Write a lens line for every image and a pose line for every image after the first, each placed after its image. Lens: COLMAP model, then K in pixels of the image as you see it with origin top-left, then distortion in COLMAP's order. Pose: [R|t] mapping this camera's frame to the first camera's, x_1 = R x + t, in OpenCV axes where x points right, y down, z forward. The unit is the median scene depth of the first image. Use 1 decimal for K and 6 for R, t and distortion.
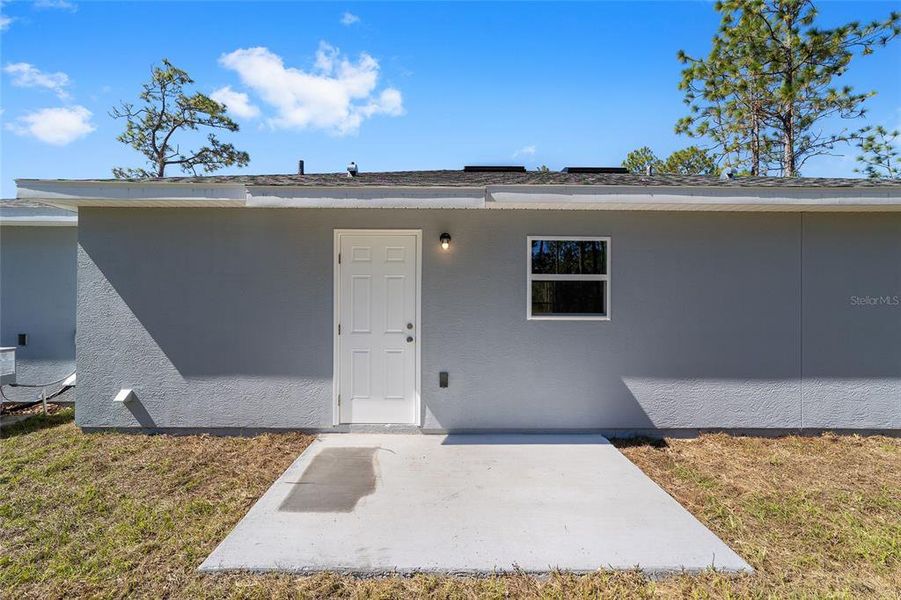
lens RADIAL K [[347.0, 0, 444.3], [0, 347.0, 301.8], [0, 0, 1]] dist [-0.018606, 0.009218]
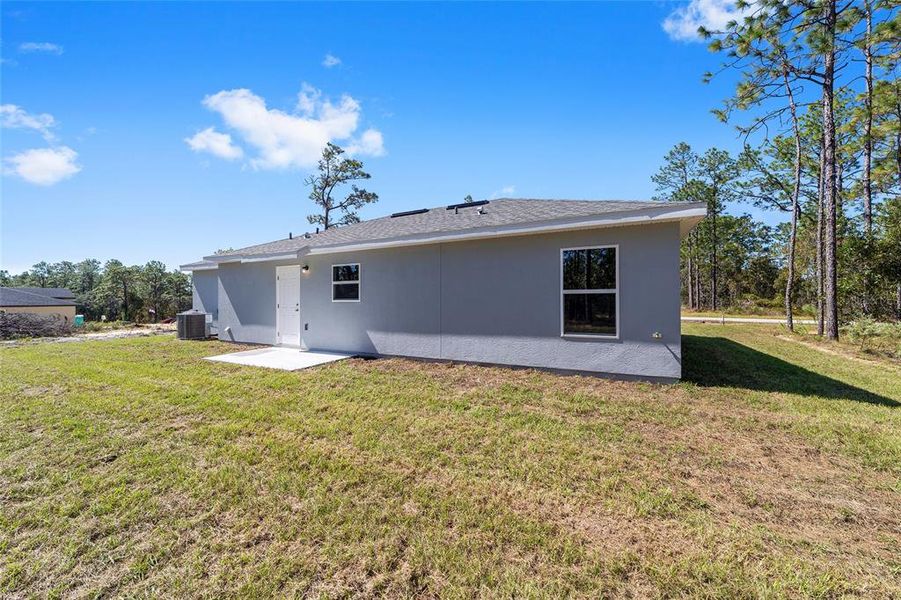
lens RADIAL K [[347.0, 0, 444.3], [0, 347.0, 301.8], [0, 0, 1]] dist [-0.018606, 0.009218]
pose [[0.881279, -0.005169, -0.472567, 0.533818], [0.007438, 0.999968, 0.002934, 0.013922], [0.472537, -0.006101, 0.881290, -0.176681]]
